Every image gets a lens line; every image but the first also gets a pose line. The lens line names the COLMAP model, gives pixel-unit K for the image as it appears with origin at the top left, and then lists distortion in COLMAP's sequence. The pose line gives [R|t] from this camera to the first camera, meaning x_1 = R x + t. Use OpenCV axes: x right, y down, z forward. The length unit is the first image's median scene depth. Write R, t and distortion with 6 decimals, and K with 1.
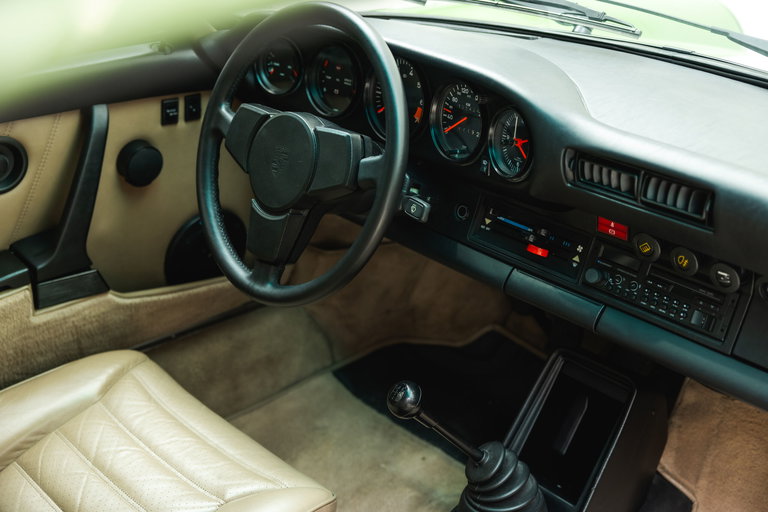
lens RADIAL K [[1031.5, 0, 384.0], [0, 1031.5, 256.0], [0, 0, 1]] dist [0.007509, 0.013931]
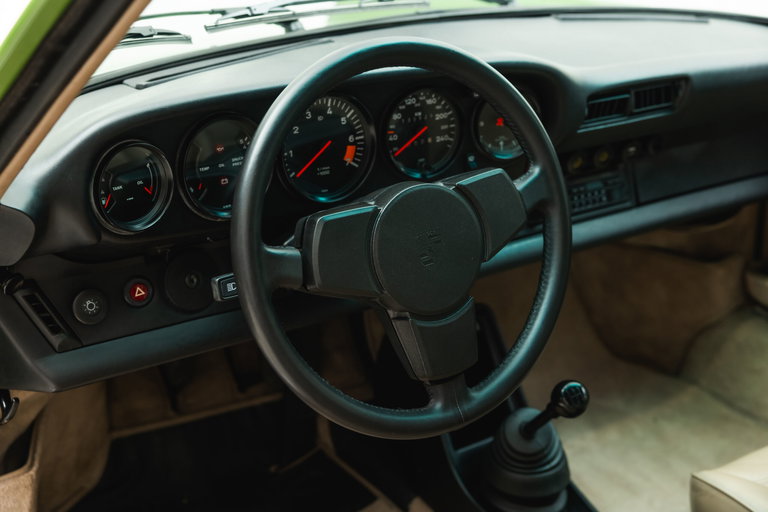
lens RADIAL K [[1031.5, 0, 384.0], [0, 1031.5, 256.0], [0, 0, 1]] dist [0.007509, 0.013931]
pose [[0.132021, -0.409529, 0.902694, -0.776140], [0.385922, 0.860048, 0.333739, -0.347401], [-0.913036, 0.304309, 0.271591, 0.808519]]
